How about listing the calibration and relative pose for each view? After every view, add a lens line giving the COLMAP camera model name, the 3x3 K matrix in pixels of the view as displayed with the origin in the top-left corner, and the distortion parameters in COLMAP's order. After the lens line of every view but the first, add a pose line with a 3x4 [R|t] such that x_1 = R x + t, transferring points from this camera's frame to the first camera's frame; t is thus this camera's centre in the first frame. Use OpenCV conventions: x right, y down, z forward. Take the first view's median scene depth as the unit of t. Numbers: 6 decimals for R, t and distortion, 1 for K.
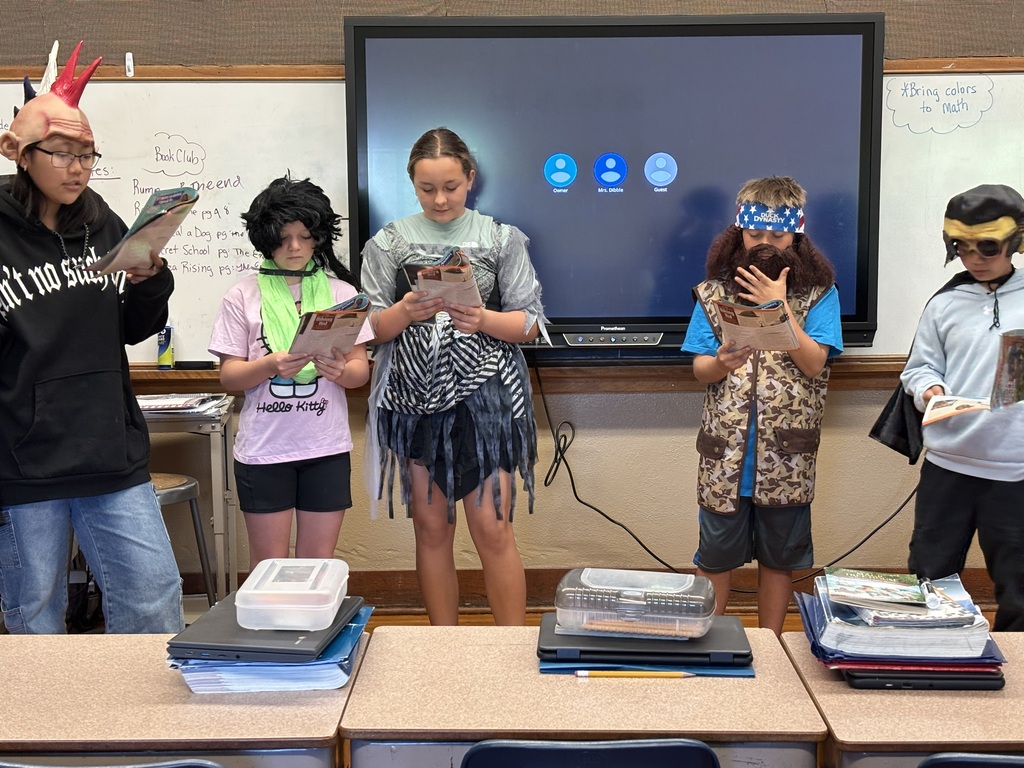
lens RADIAL K [[1605.2, 0, 512.0], [0, 1605.2, 384.0], [0, 0, 1]] dist [0.141107, -0.200102]
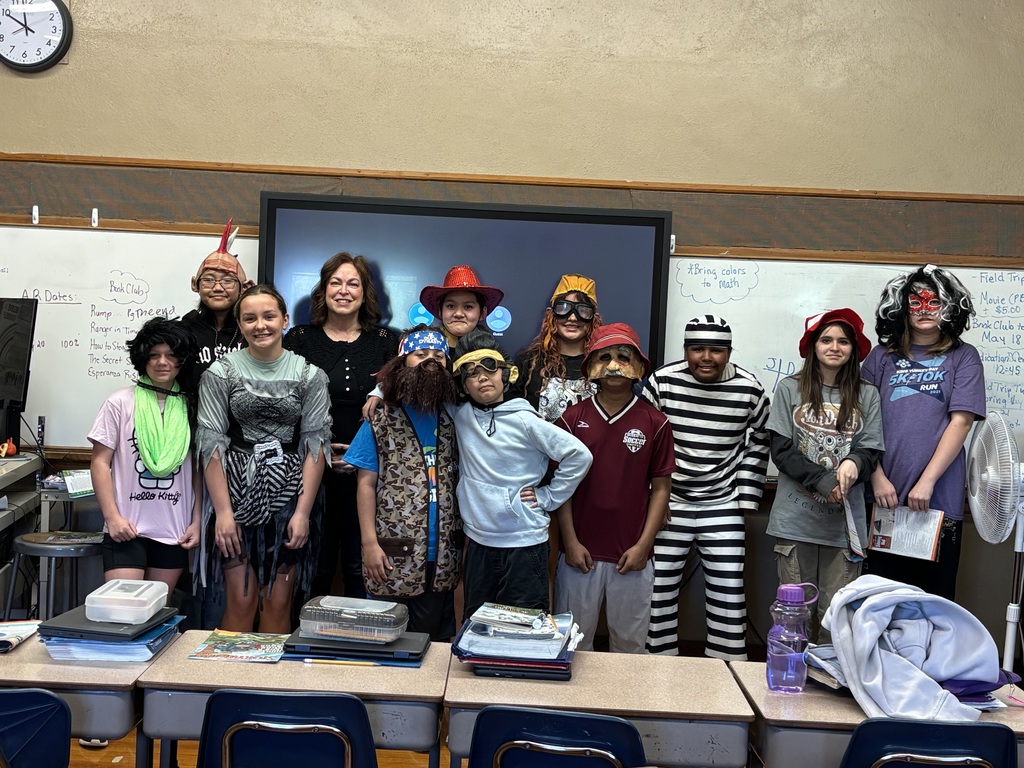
lens RADIAL K [[1553.4, 0, 512.0], [0, 1553.4, 384.0], [0, 0, 1]] dist [0.075166, -0.133836]
pose [[0.998642, 0.052059, -0.002158, 0.224354], [-0.052082, 0.996205, -0.069733, 0.010488], [-0.001481, 0.069750, 0.997563, -0.492515]]
